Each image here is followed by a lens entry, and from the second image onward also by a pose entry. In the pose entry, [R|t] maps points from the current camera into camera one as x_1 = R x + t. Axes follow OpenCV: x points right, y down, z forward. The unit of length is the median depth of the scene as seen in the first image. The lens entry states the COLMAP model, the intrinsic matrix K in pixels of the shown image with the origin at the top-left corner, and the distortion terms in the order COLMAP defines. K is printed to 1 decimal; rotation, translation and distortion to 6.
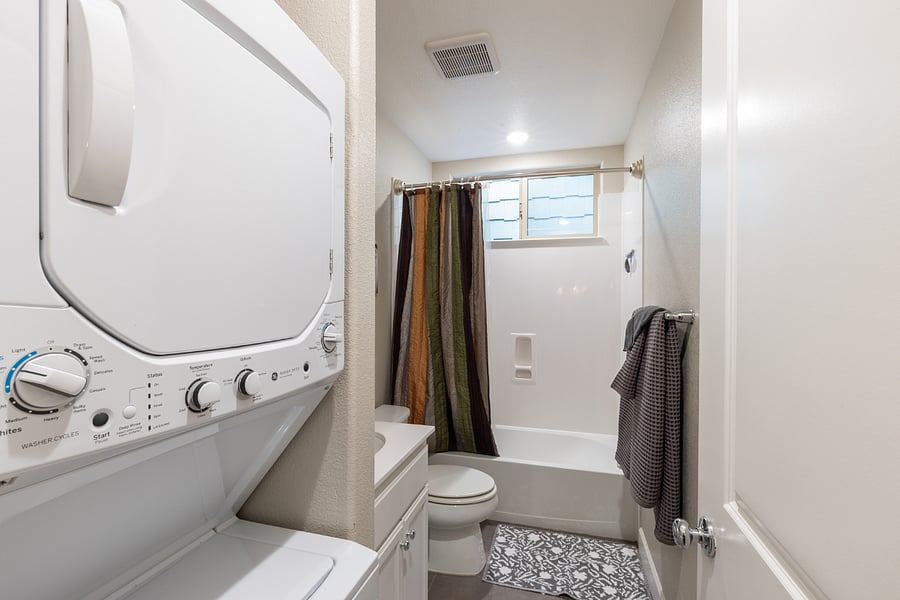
lens RADIAL K [[411.4, 0, 454.1], [0, 411.4, 300.4], [0, 0, 1]] dist [0.009630, -0.000270]
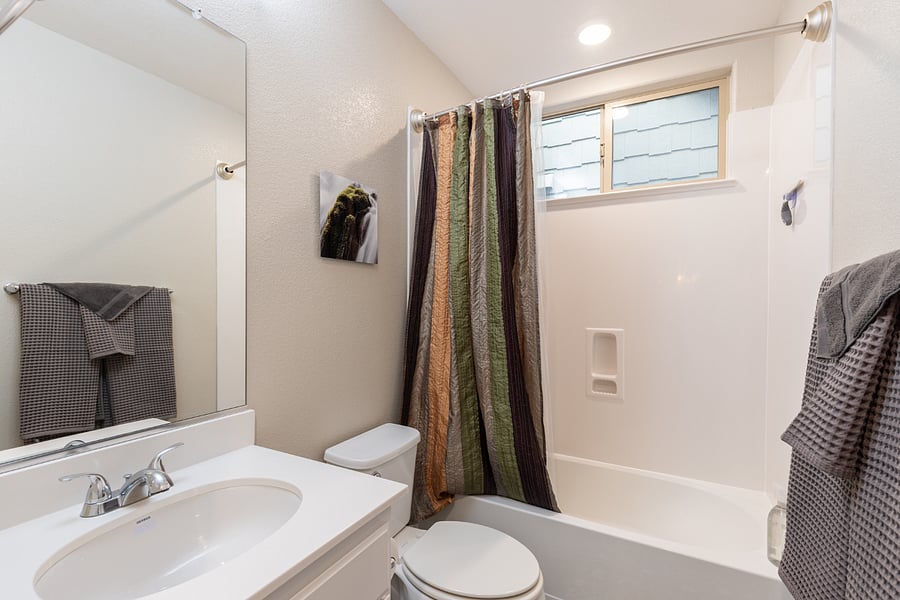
lens RADIAL K [[411.4, 0, 454.1], [0, 411.4, 300.4], [0, 0, 1]] dist [0.009630, -0.000270]
pose [[0.975194, 0.003105, -0.221329, 0.091764], [-0.002321, 0.999990, 0.003806, 0.039025], [0.221338, -0.003198, 0.975192, 0.327902]]
